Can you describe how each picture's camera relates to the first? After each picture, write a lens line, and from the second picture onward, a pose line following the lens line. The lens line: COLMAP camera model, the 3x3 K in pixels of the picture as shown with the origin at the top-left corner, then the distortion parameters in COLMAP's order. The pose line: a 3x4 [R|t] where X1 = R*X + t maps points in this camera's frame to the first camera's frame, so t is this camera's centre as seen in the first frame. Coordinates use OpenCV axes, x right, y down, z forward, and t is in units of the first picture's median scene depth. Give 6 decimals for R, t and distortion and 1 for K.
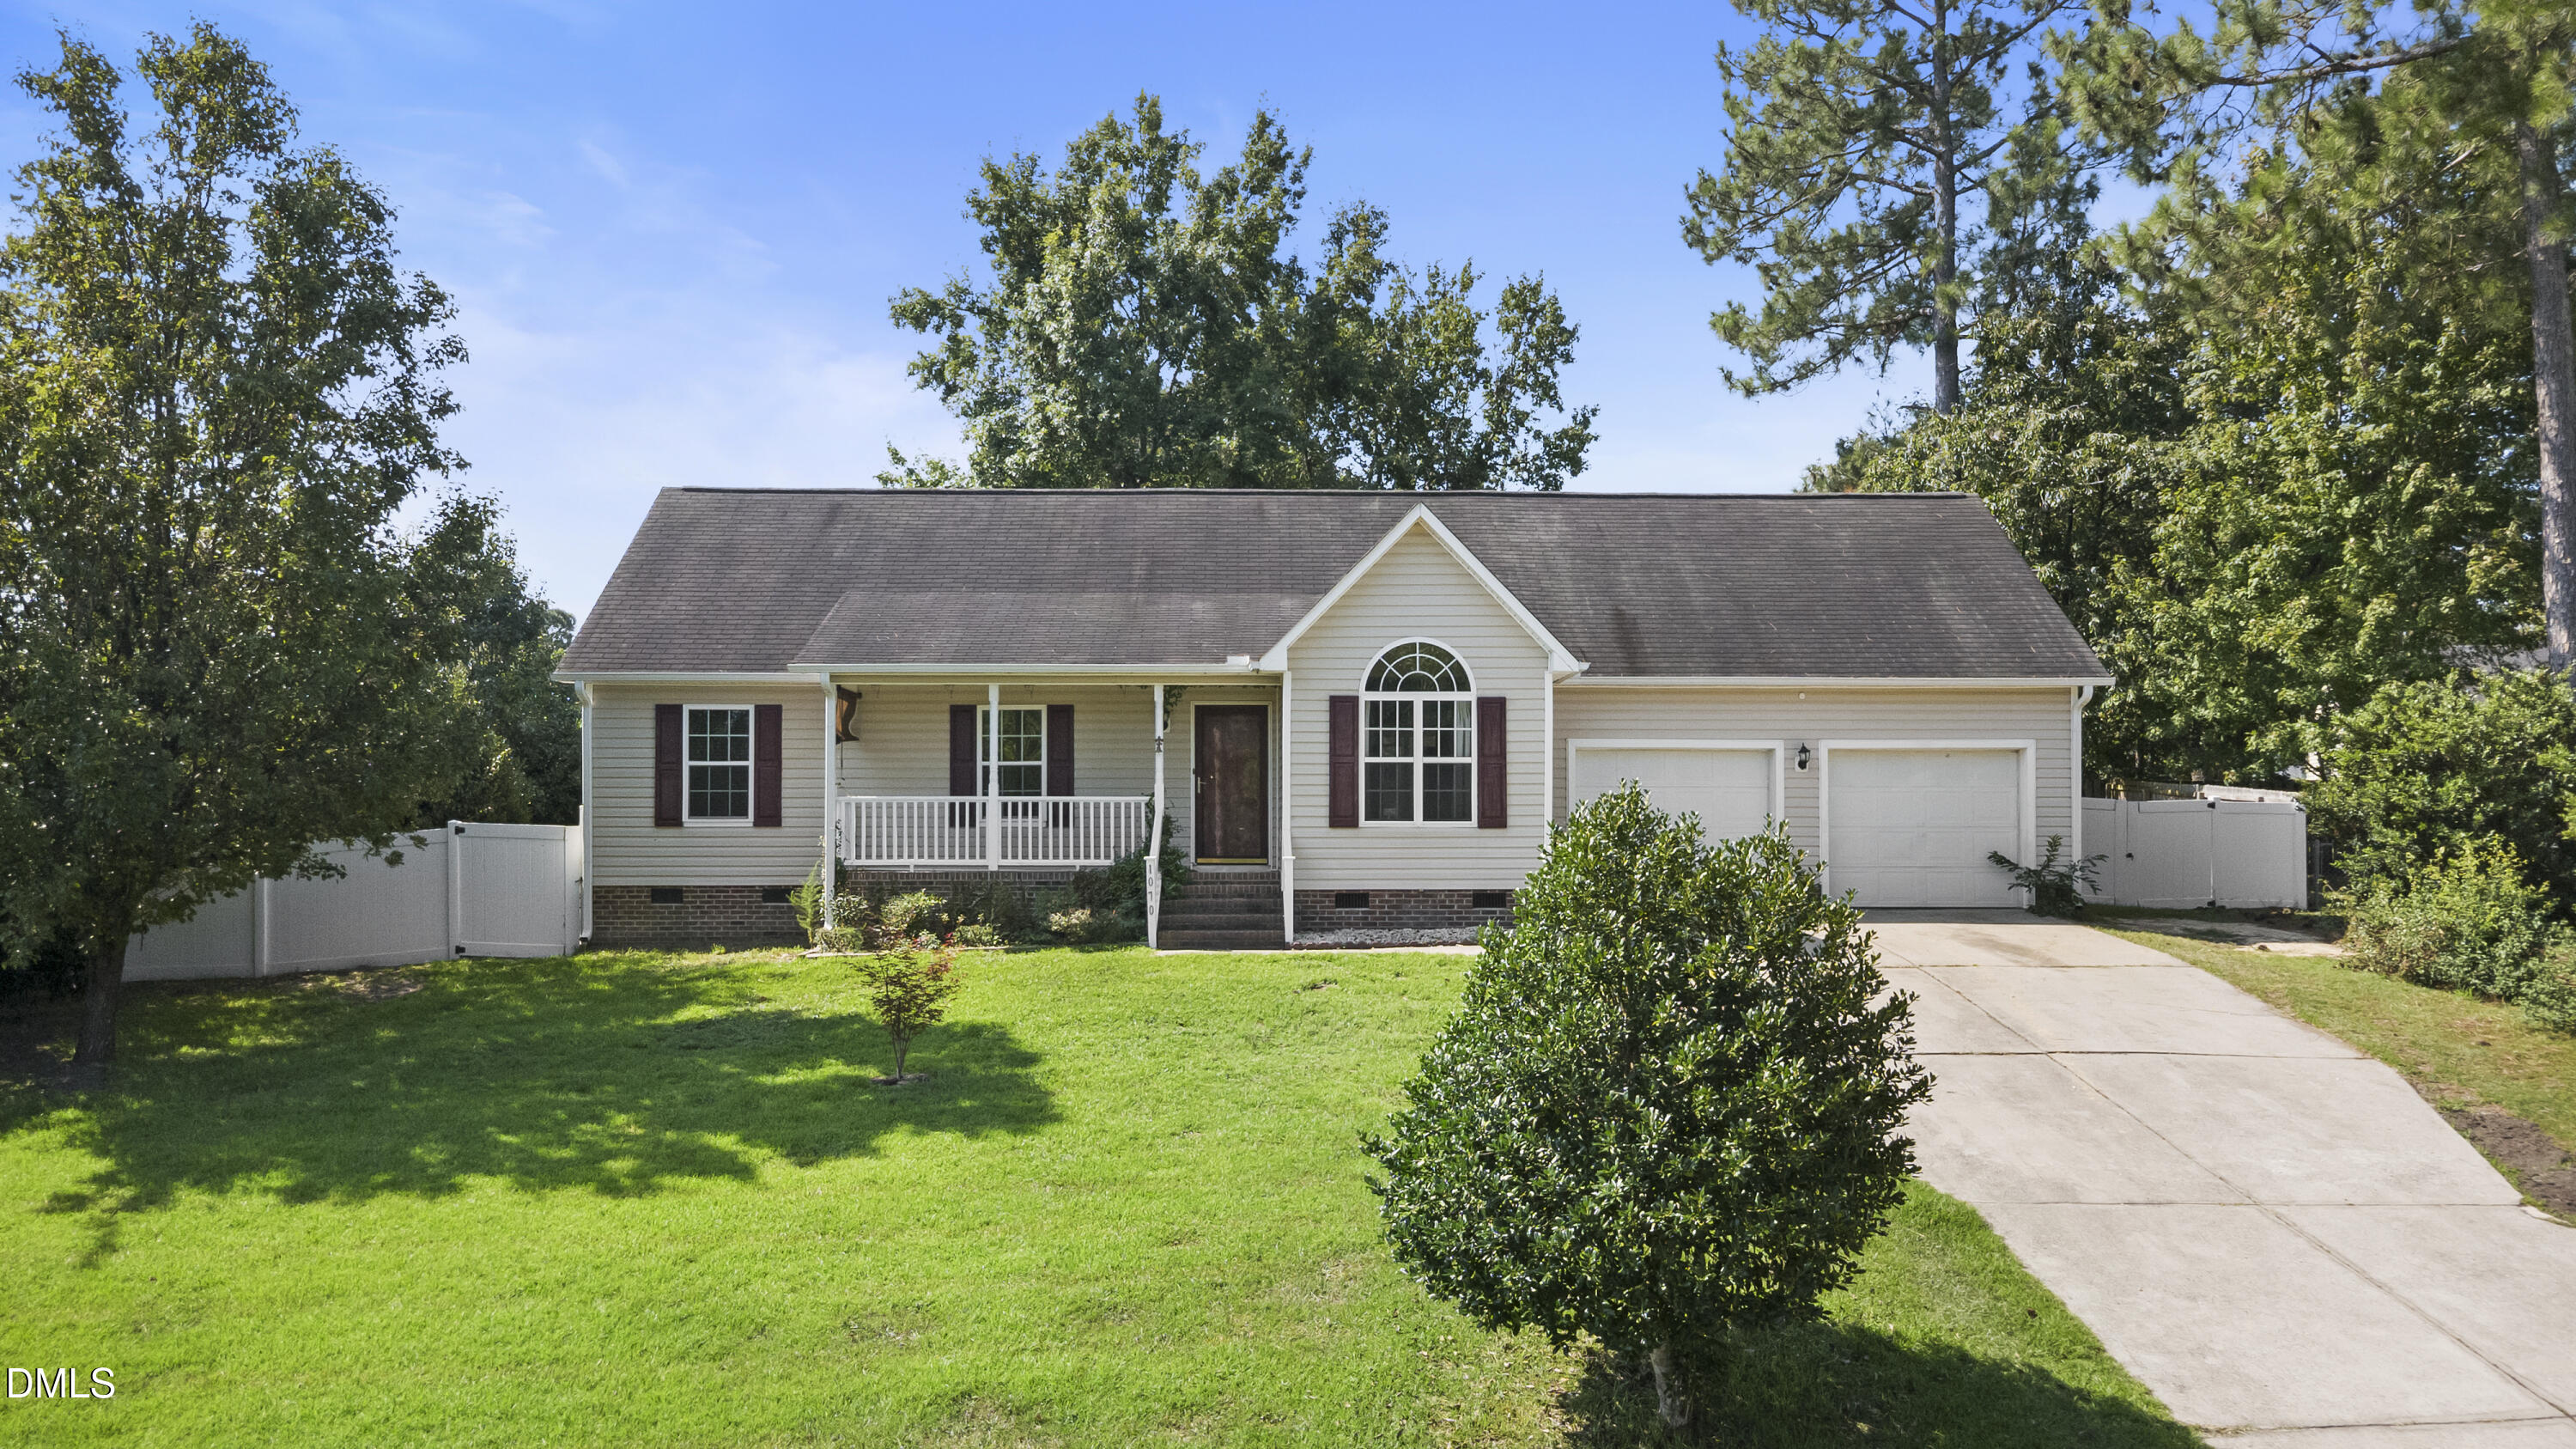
lens RADIAL K [[1770.1, 0, 1315.8], [0, 1770.1, 798.6], [0, 0, 1]] dist [0.002724, 0.001302]
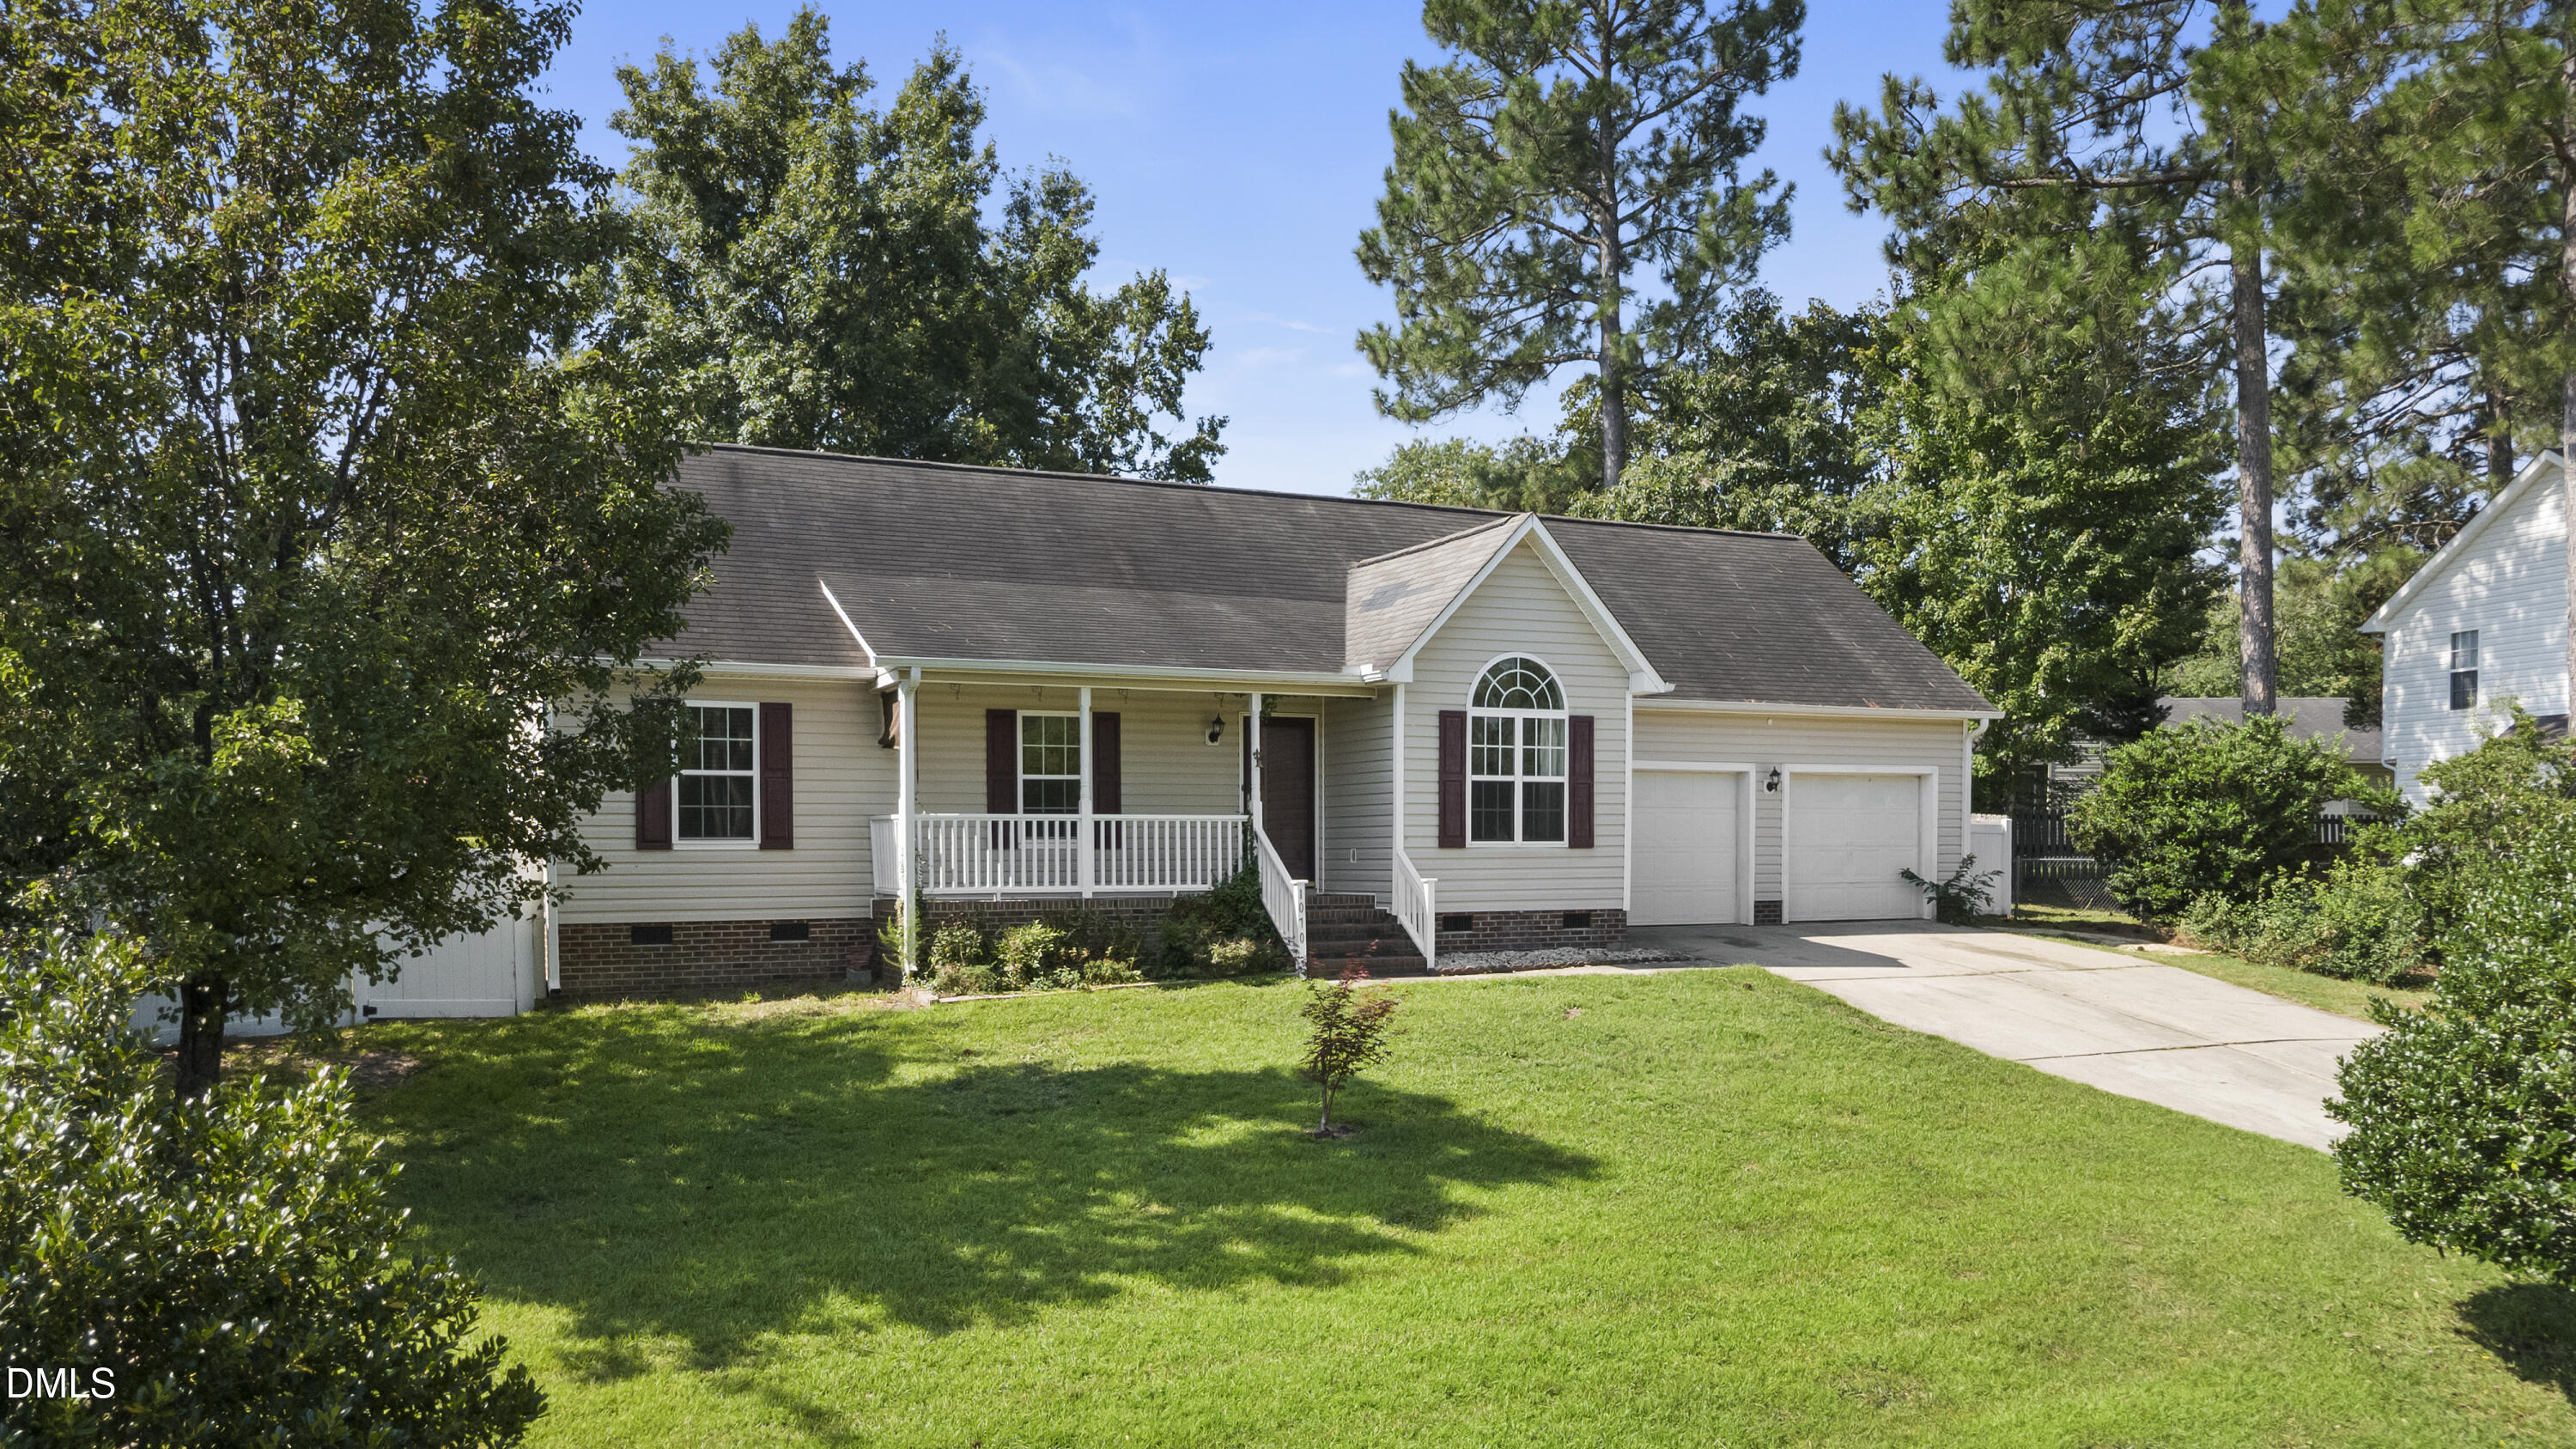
lens RADIAL K [[1773.1, 0, 1280.9], [0, 1773.1, 938.0], [0, 0, 1]] dist [-0.003961, 0.001966]
pose [[0.923753, -0.023057, 0.382295, -0.432818], [-0.003051, 0.997712, 0.067546, 0.000182], [-0.382978, -0.063562, 0.921568, 0.139954]]
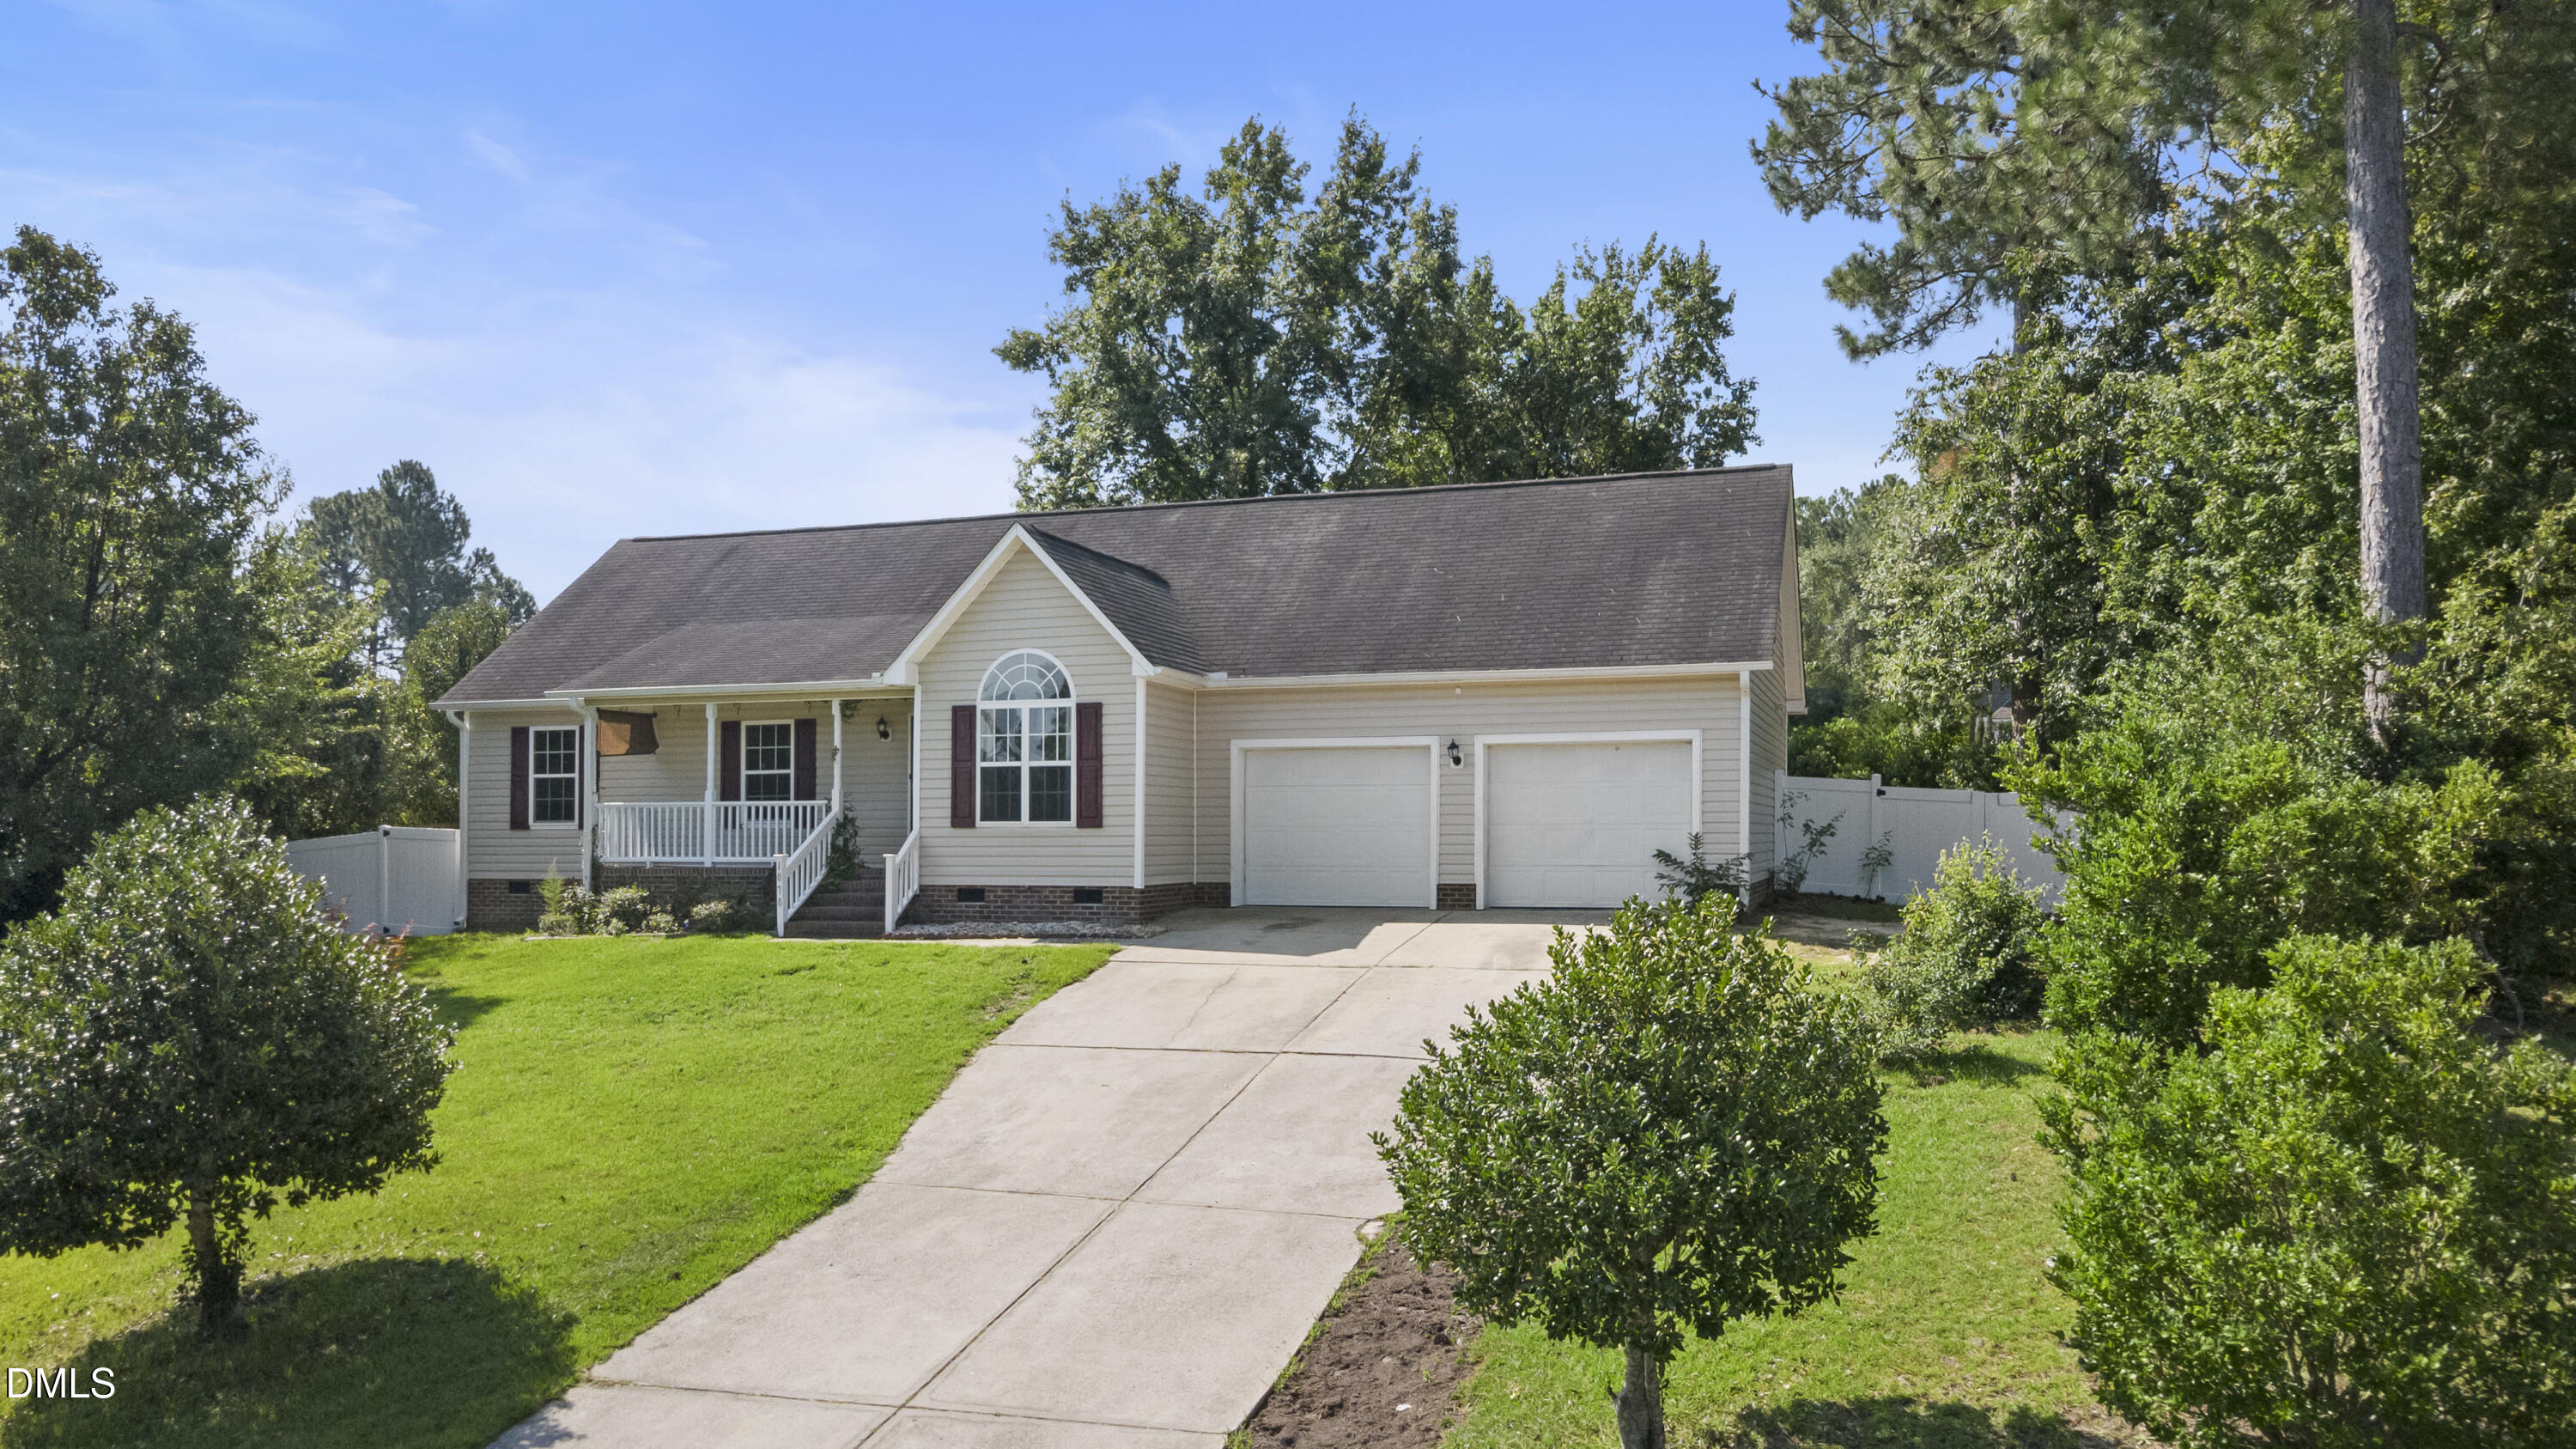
lens RADIAL K [[1781.9, 0, 1359.6], [0, 1781.9, 811.0], [0, 0, 1]] dist [0.007895, 0.003681]
pose [[0.945876, -0.007822, -0.324434, 0.586036], [0.011139, 0.999903, 0.008368, -0.000251], [0.324337, -0.011529, 0.945871, 0.050446]]
